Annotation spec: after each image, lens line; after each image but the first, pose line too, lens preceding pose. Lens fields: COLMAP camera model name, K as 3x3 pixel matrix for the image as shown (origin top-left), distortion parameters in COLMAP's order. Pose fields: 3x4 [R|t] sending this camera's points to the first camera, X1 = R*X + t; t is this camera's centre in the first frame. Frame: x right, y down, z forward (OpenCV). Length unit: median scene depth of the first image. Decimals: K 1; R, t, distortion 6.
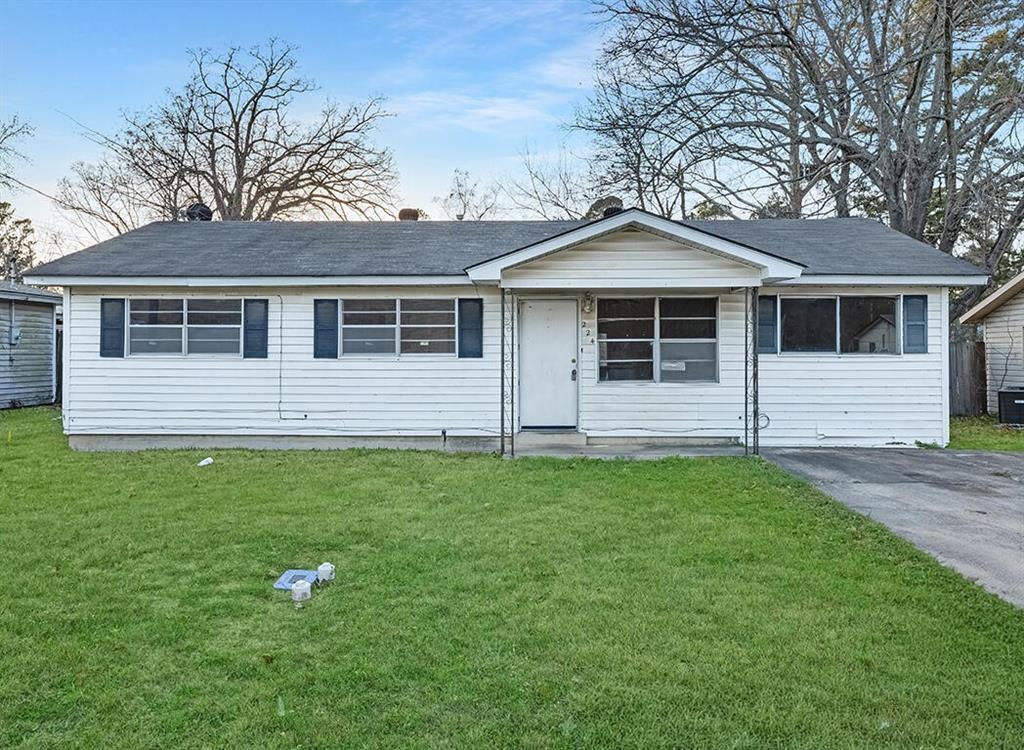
lens RADIAL K [[927.6, 0, 512.0], [0, 927.6, 375.0], [0, 0, 1]] dist [0.016734, 0.005133]
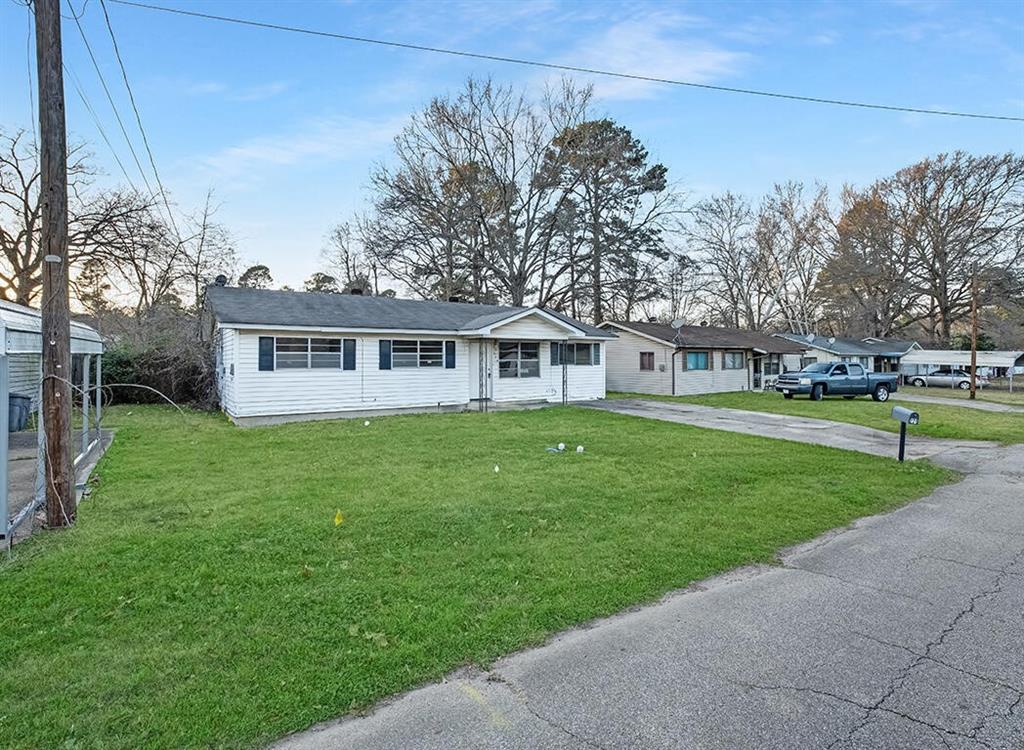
lens RADIAL K [[481.7, 0, 512.0], [0, 481.7, 375.0], [0, 0, 1]] dist [-0.016257, 0.001160]
pose [[0.806333, -0.020745, 0.591098, -0.588074], [0.024649, 0.999695, 0.001461, -0.001561], [-0.590948, 0.013392, 0.806598, 0.015692]]
